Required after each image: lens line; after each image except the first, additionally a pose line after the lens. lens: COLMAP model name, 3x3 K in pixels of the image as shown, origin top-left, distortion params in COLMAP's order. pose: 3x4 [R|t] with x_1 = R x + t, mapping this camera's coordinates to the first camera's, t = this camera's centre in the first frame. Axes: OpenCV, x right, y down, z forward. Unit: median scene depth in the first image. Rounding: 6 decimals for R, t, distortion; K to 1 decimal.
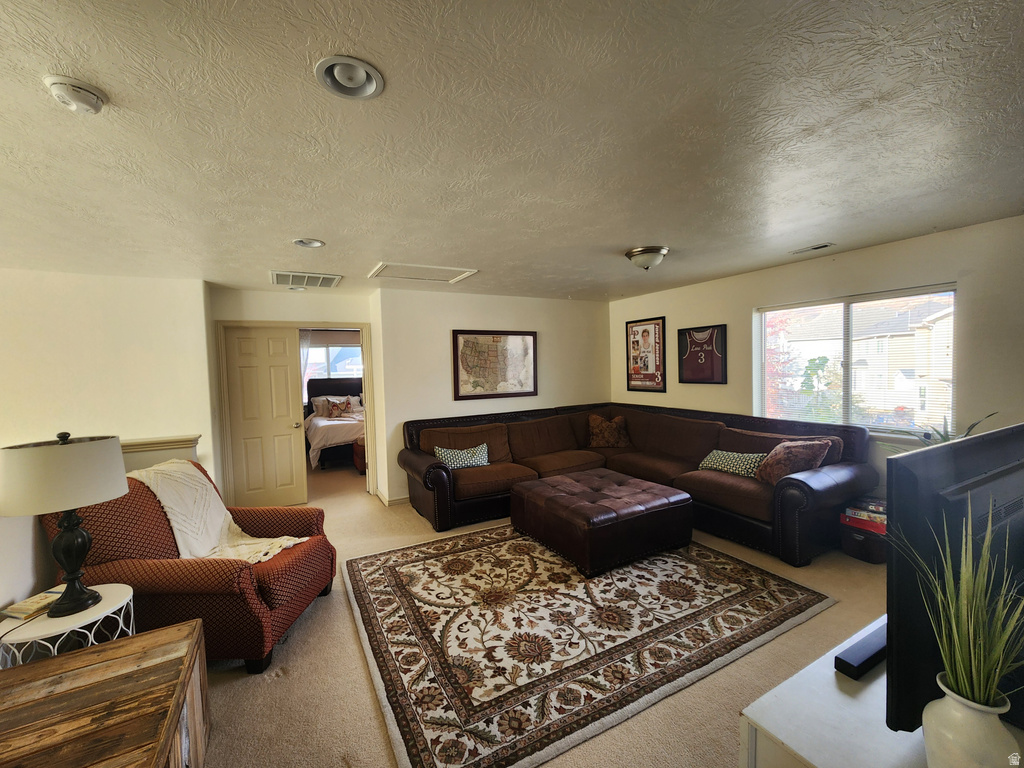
lens RADIAL K [[421.7, 0, 505.0], [0, 421.7, 381.6], [0, 0, 1]] dist [0.000893, -0.000657]
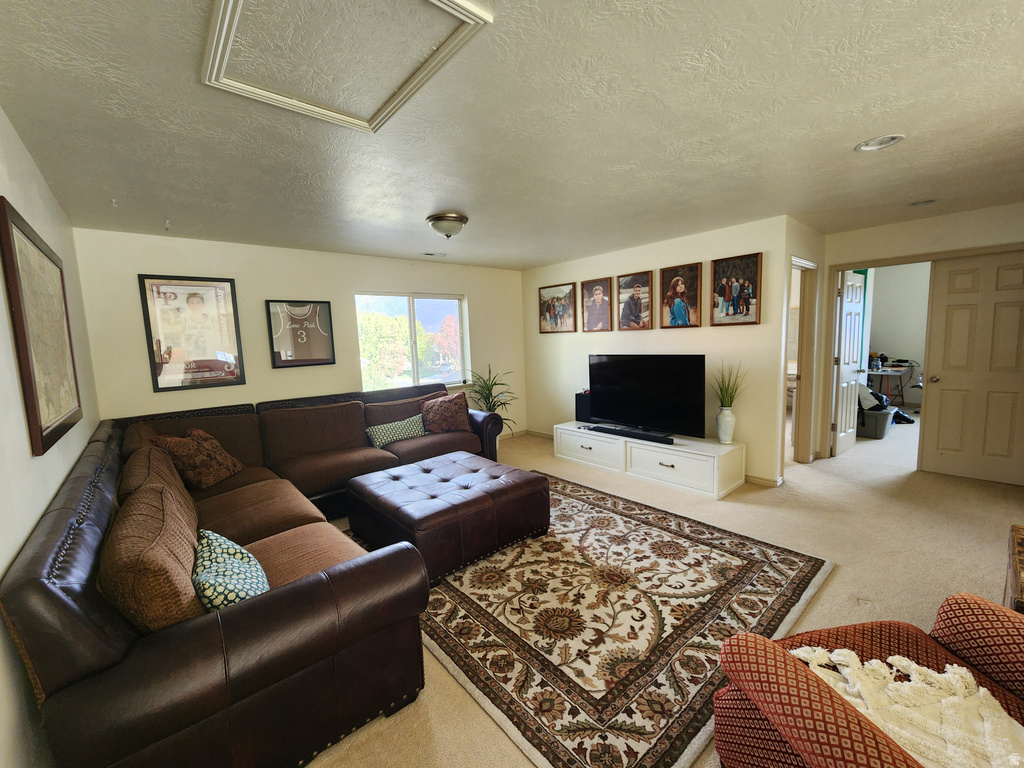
lens RADIAL K [[421.7, 0, 503.8], [0, 421.7, 384.6], [0, 0, 1]] dist [0.000893, -0.000657]
pose [[-0.208366, -0.072554, 0.975356, -0.797411], [0.083957, 0.992237, 0.091745, -0.005416], [-0.974441, 0.101004, -0.200657, 1.309217]]
